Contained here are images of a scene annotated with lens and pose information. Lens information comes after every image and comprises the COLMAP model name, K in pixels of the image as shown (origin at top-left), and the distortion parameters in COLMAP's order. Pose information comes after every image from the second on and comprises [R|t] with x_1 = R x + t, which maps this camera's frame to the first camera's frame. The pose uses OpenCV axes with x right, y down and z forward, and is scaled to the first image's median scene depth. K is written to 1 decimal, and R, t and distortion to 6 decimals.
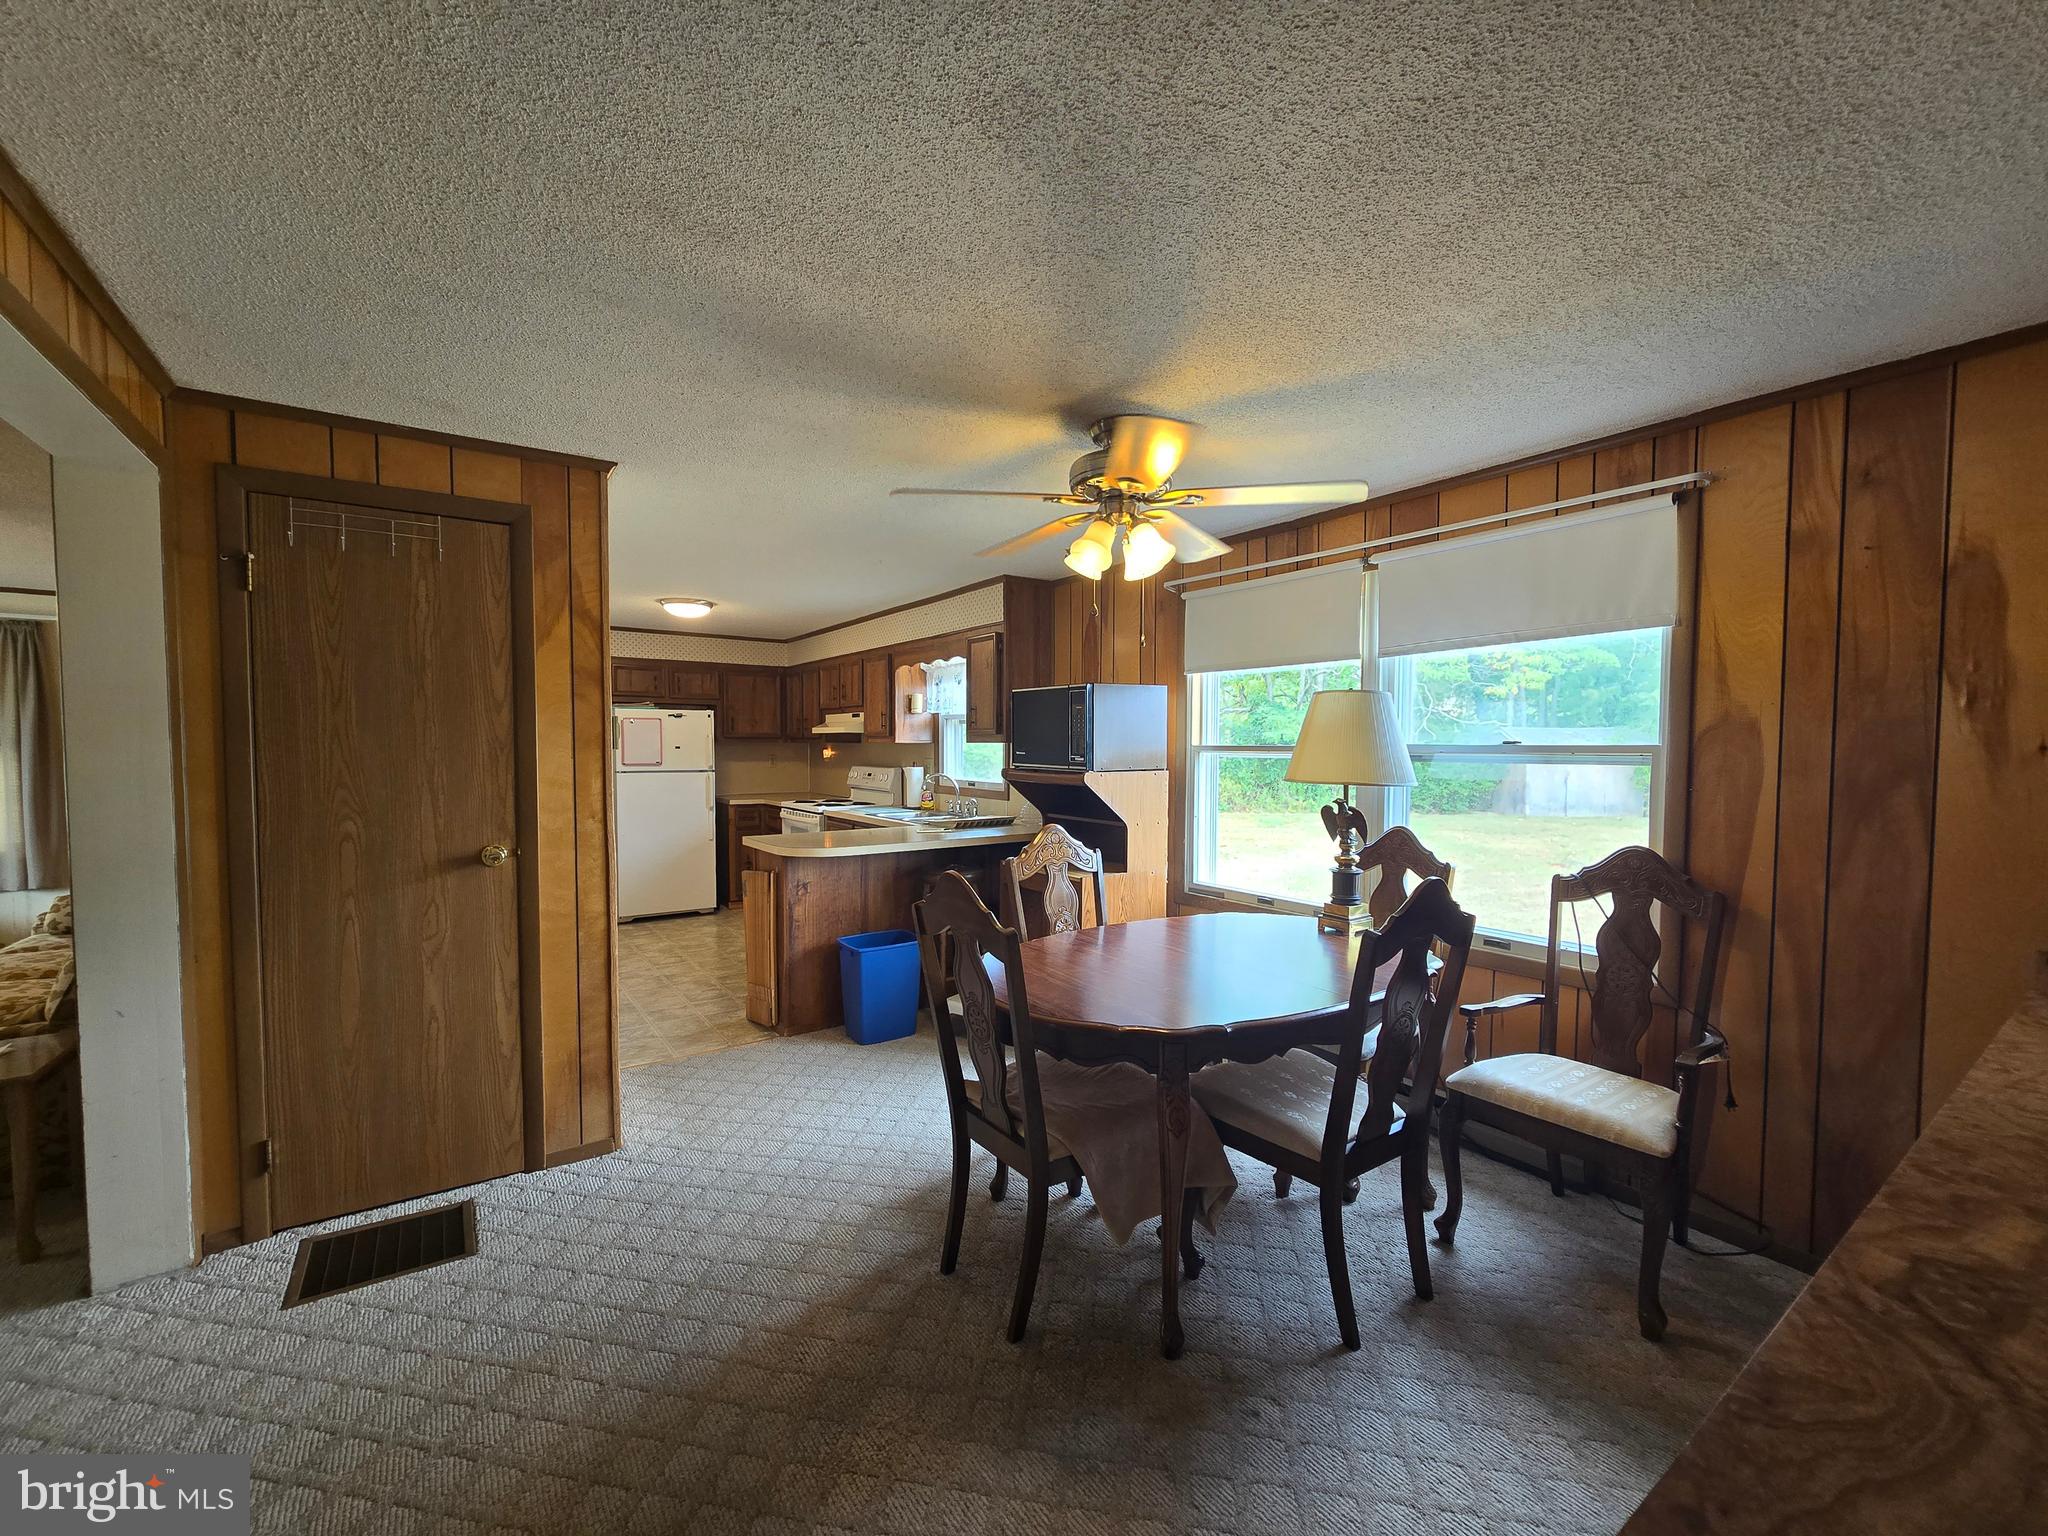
lens RADIAL K [[839.4, 0, 1019.8], [0, 839.4, 781.6], [0, 0, 1]] dist [0.000359, -0.003536]
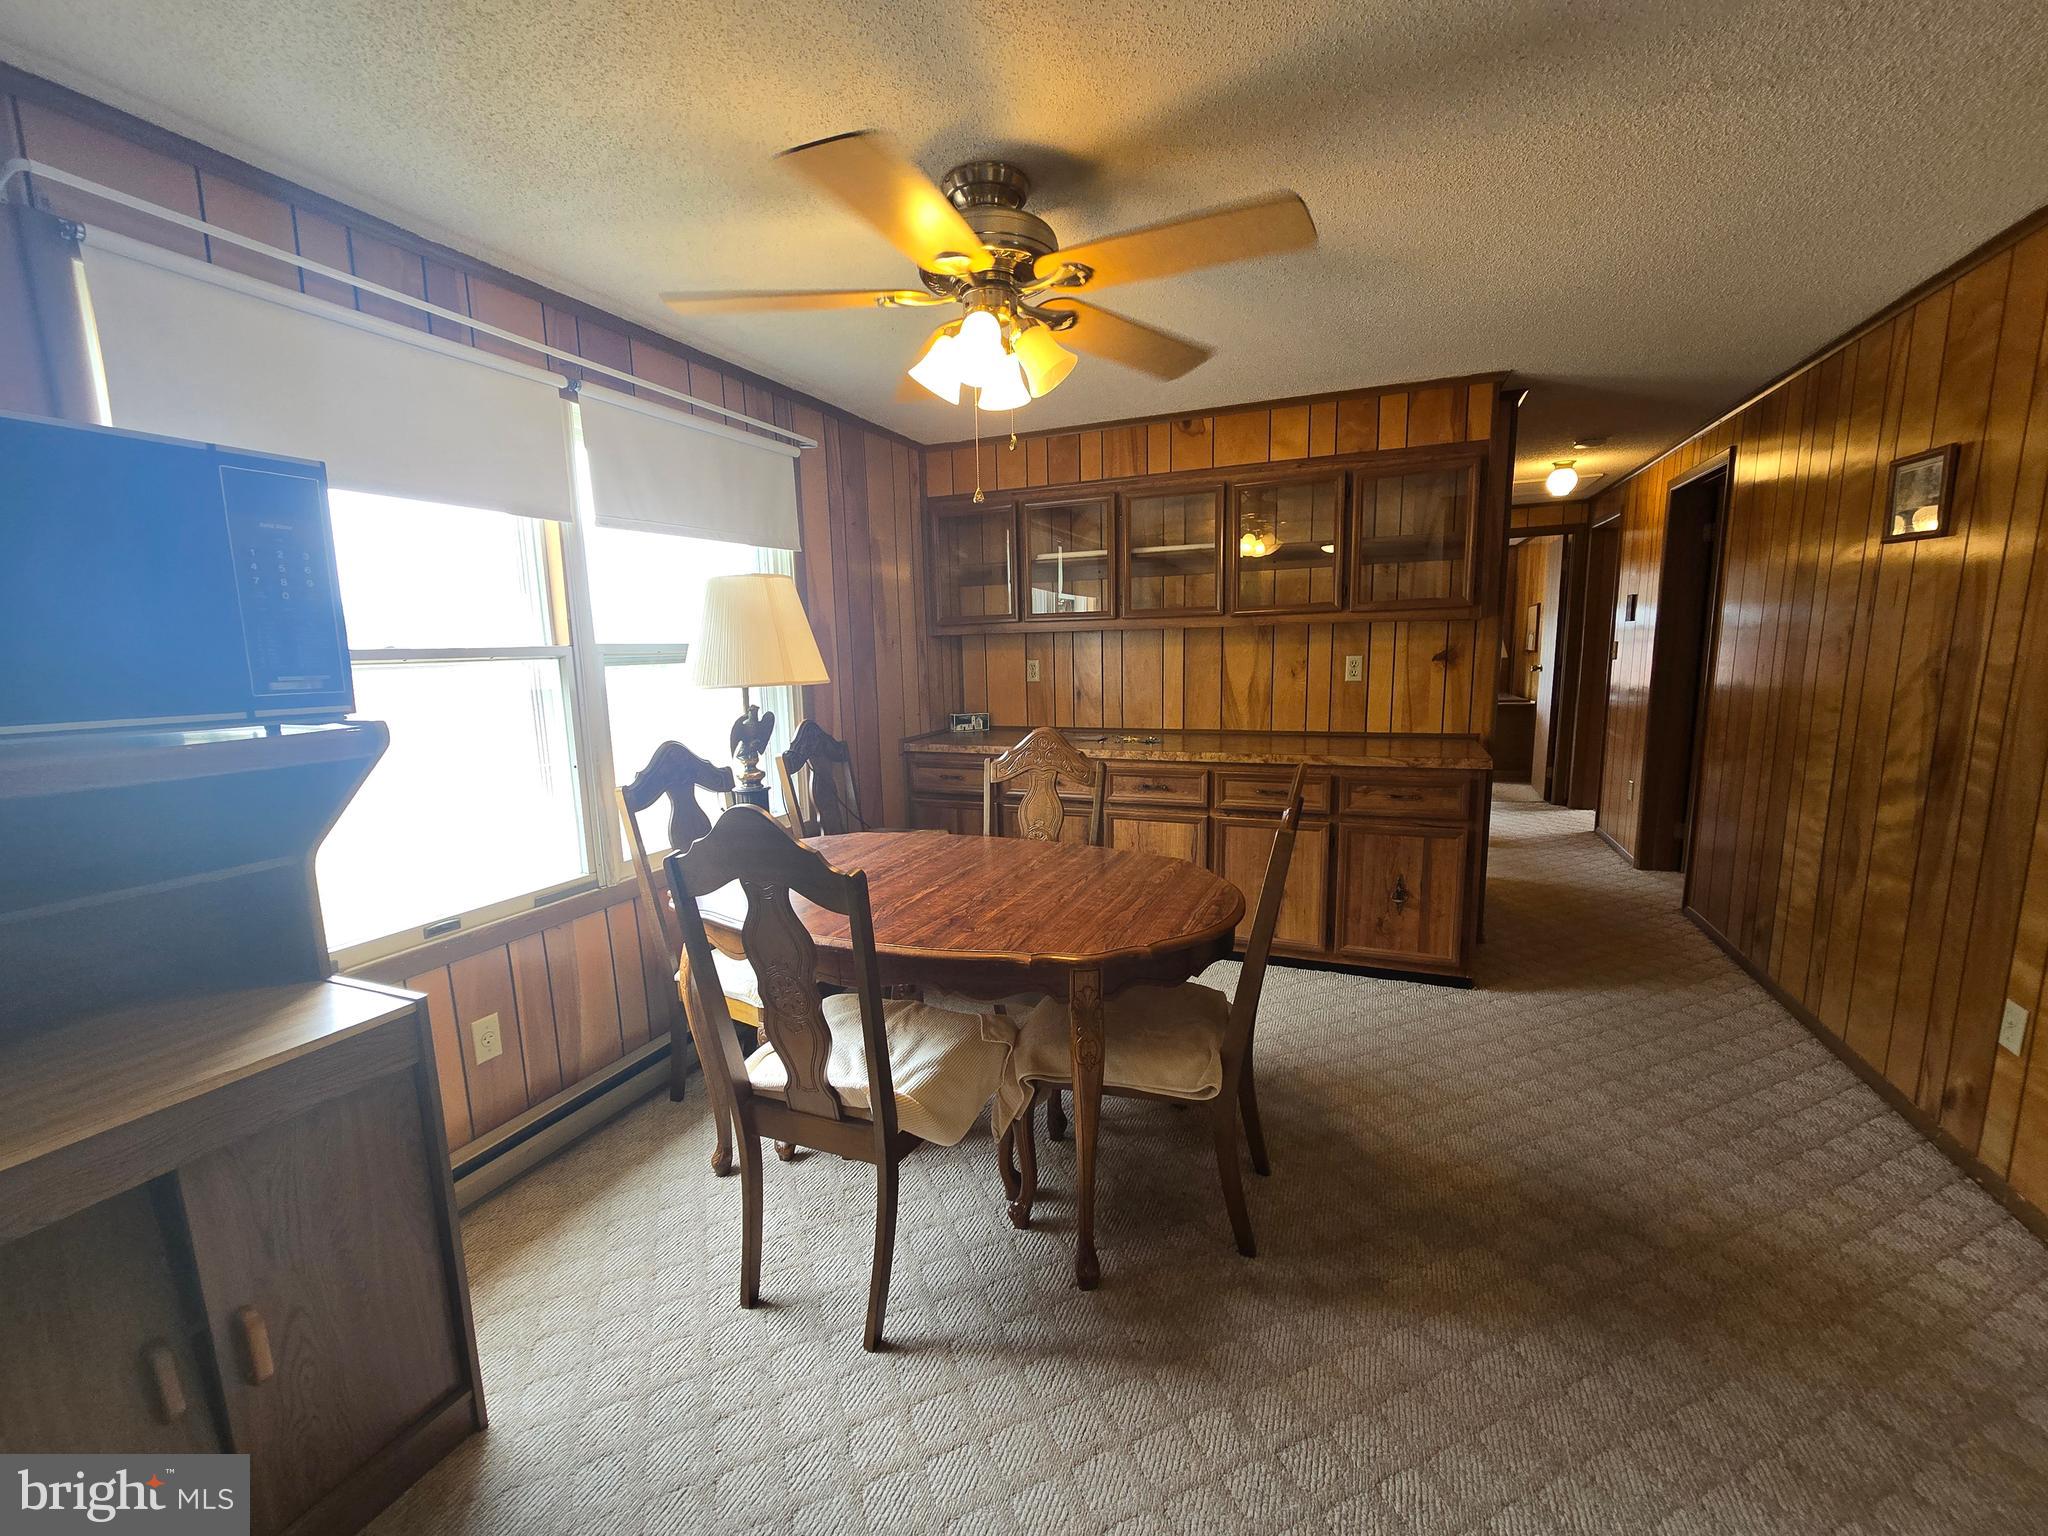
lens RADIAL K [[839.4, 0, 1019.8], [0, 839.4, 781.6], [0, 0, 1]] dist [0.000359, -0.003536]
pose [[-0.536379, -0.125461, 0.834600, -0.216539], [0.059848, 0.980746, 0.185893, -0.020485], [-0.841853, 0.149658, -0.518543, 0.552669]]
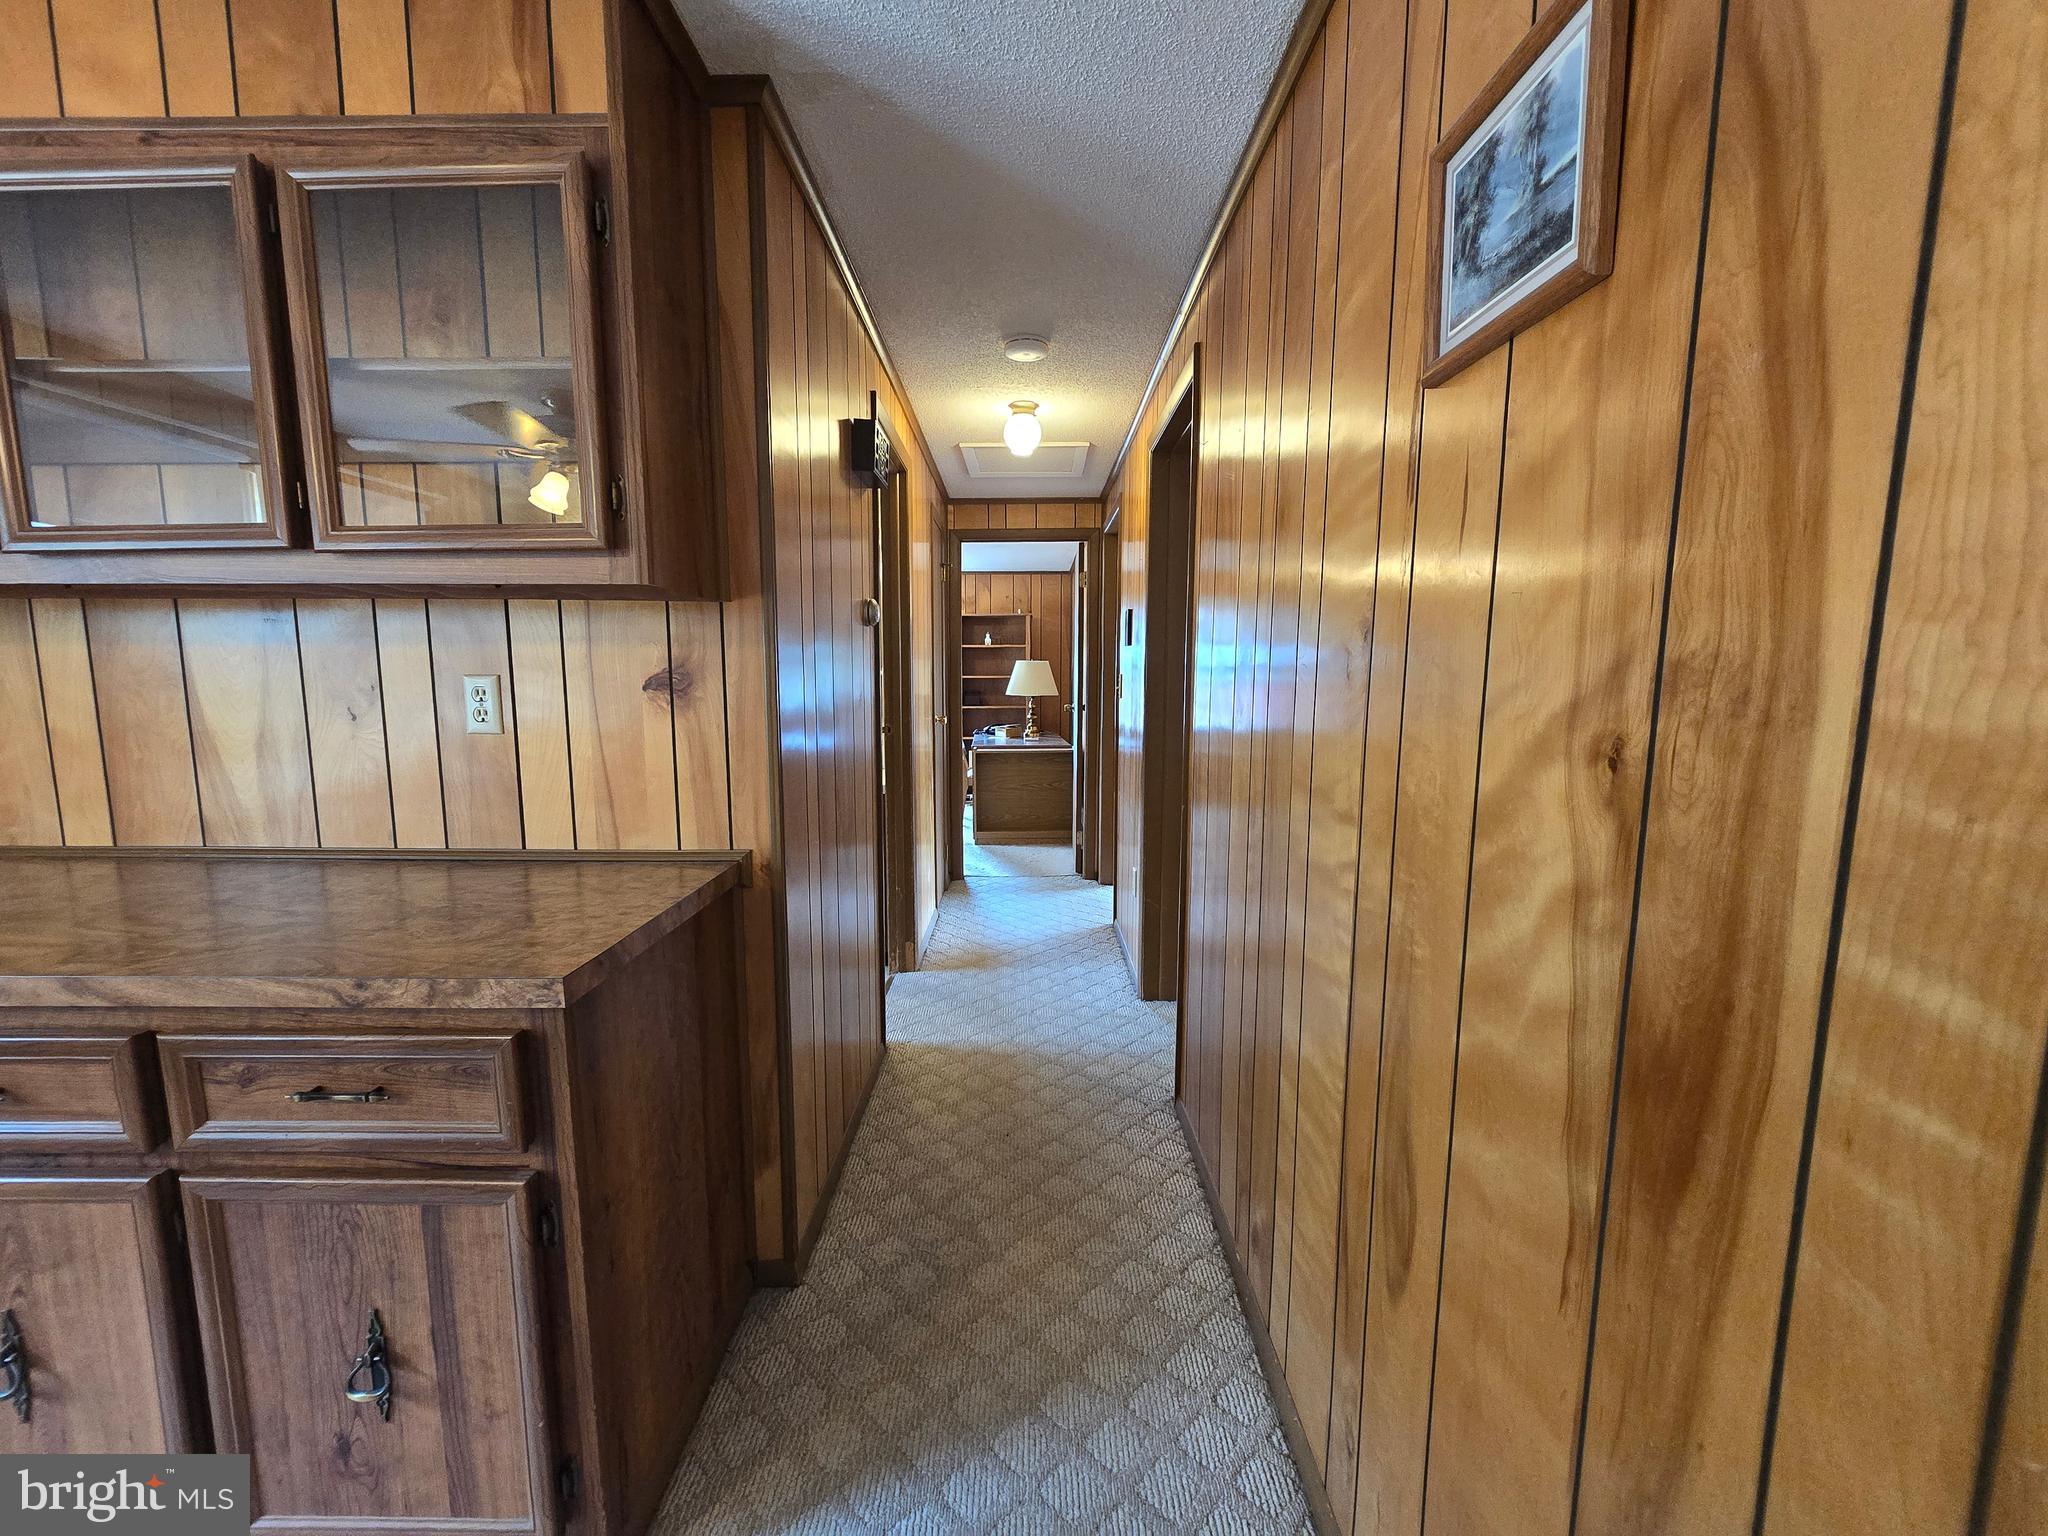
lens RADIAL K [[826.9, 0, 1024.2], [0, 826.9, 772.3], [0, 0, 1]] dist [-0.001884, -0.000007]
pose [[-0.815456, -0.073429, 0.574143, -0.119570], [0.020477, 0.987640, 0.155397, 0.010472], [-0.578457, 0.138476, -0.803873, 0.141108]]
